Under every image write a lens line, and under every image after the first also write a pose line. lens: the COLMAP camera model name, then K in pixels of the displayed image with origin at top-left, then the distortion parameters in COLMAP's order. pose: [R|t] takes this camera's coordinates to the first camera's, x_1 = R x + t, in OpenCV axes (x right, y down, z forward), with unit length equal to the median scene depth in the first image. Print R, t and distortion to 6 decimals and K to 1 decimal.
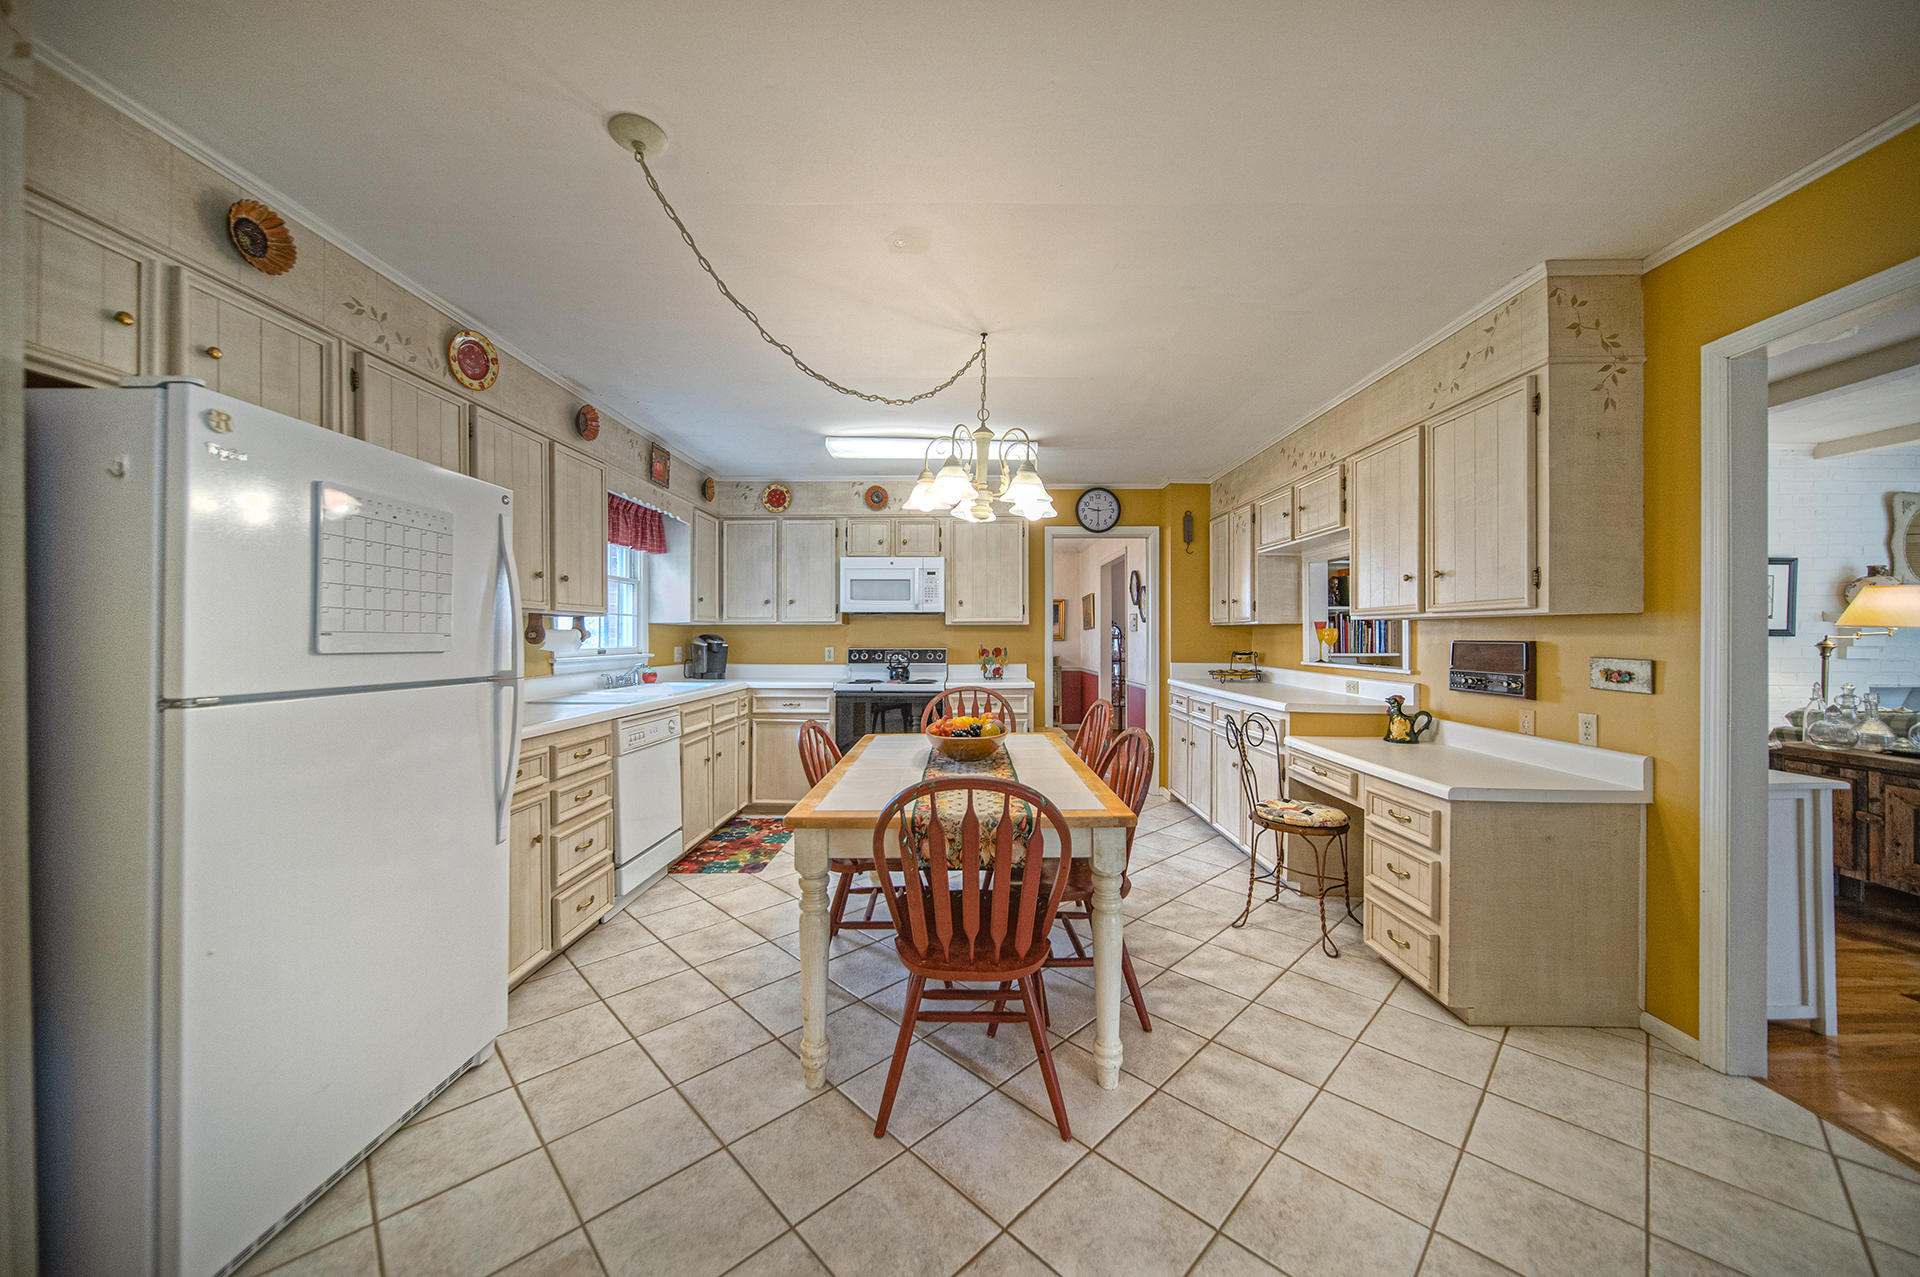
lens RADIAL K [[677.4, 0, 957.9], [0, 677.4, 636.3], [0, 0, 1]] dist [-0.002706, -0.001029]
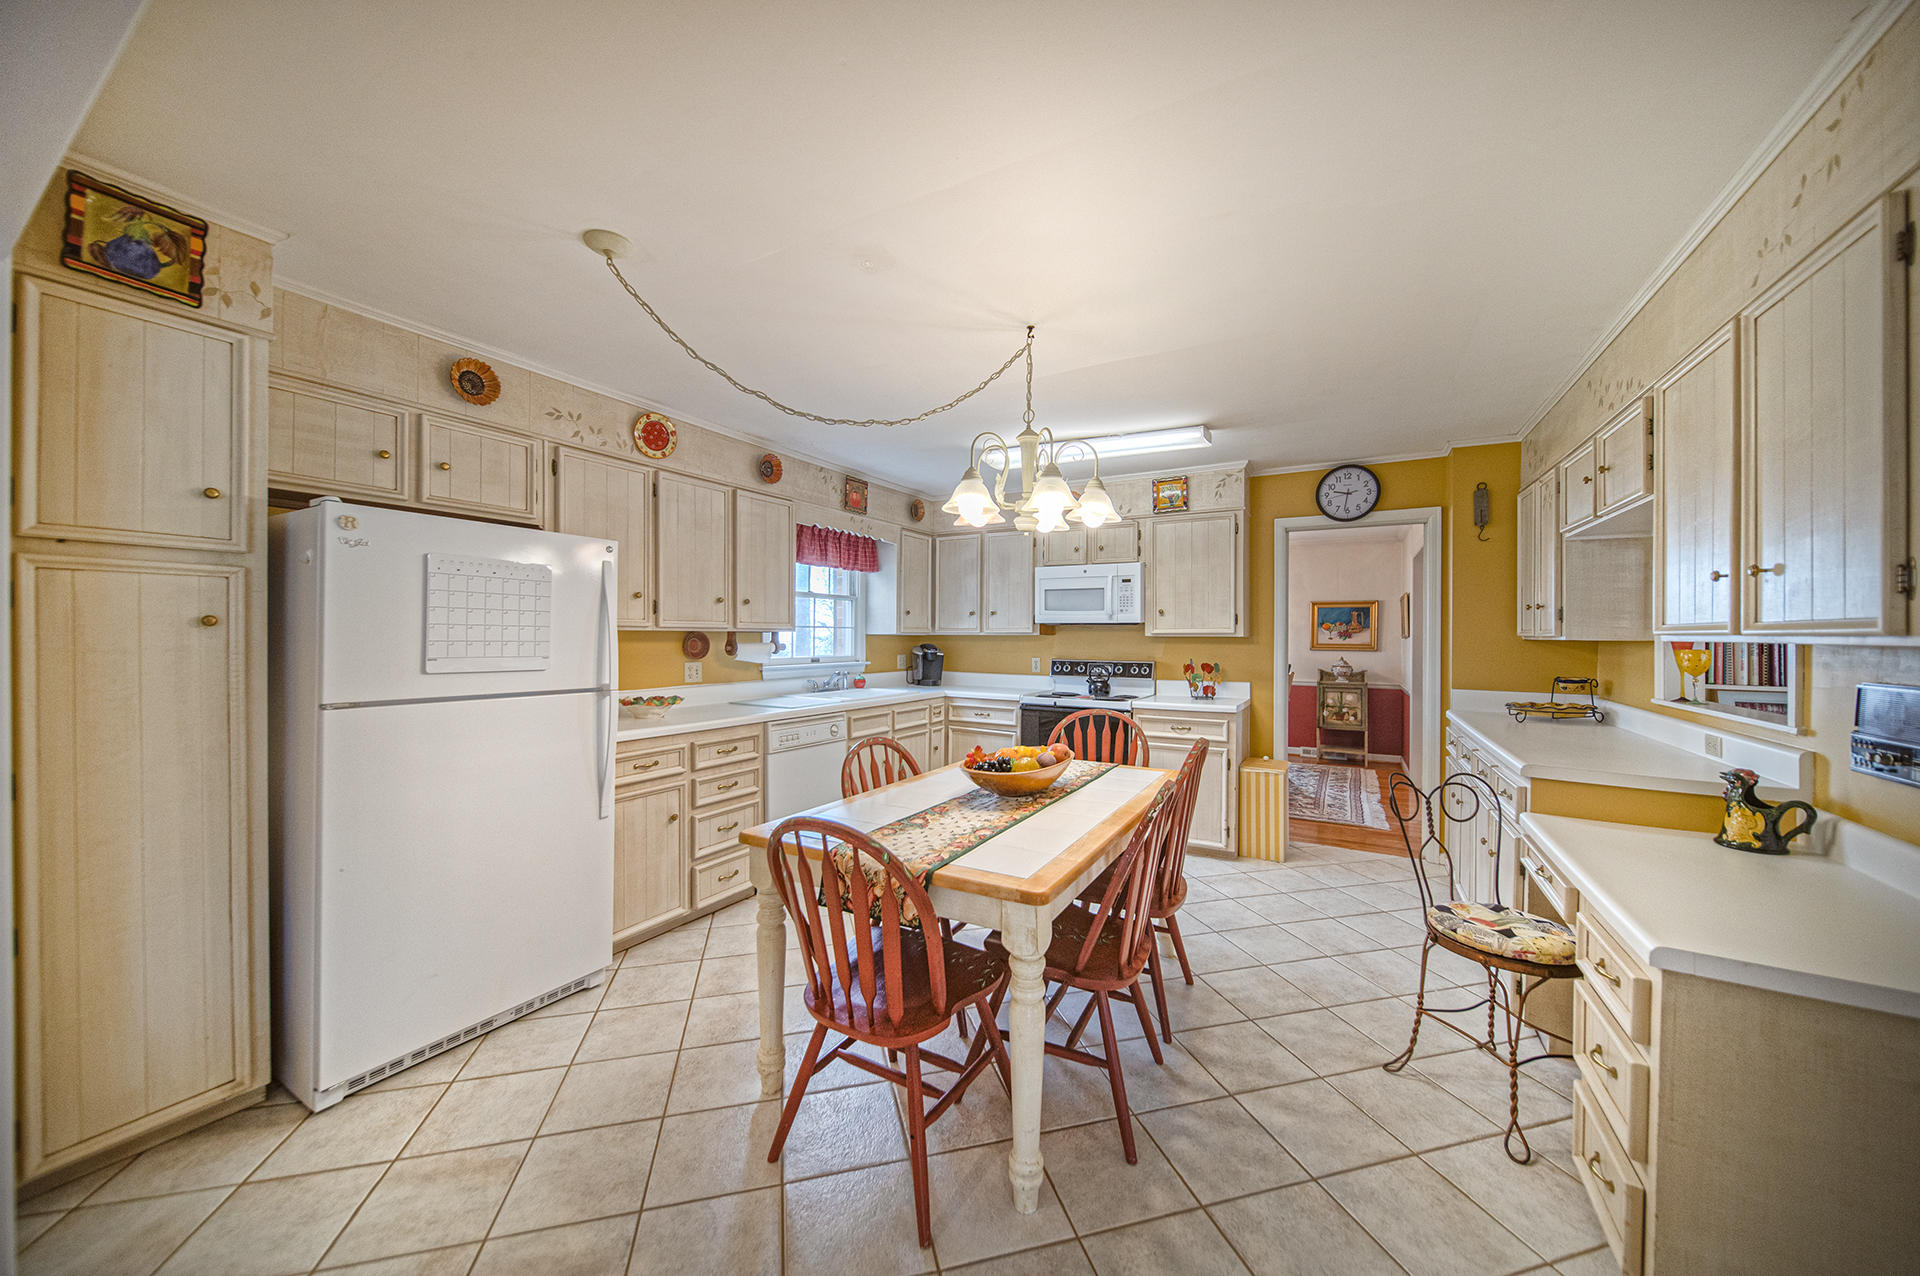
lens RADIAL K [[677.4, 0, 955.2], [0, 677.4, 636.6], [0, 0, 1]] dist [-0.002706, -0.001029]
pose [[0.870187, 0.005753, -0.492688, 0.322305], [-0.005617, 0.999983, 0.001755, -0.026641], [0.492689, 0.001241, 0.870204, 0.130741]]
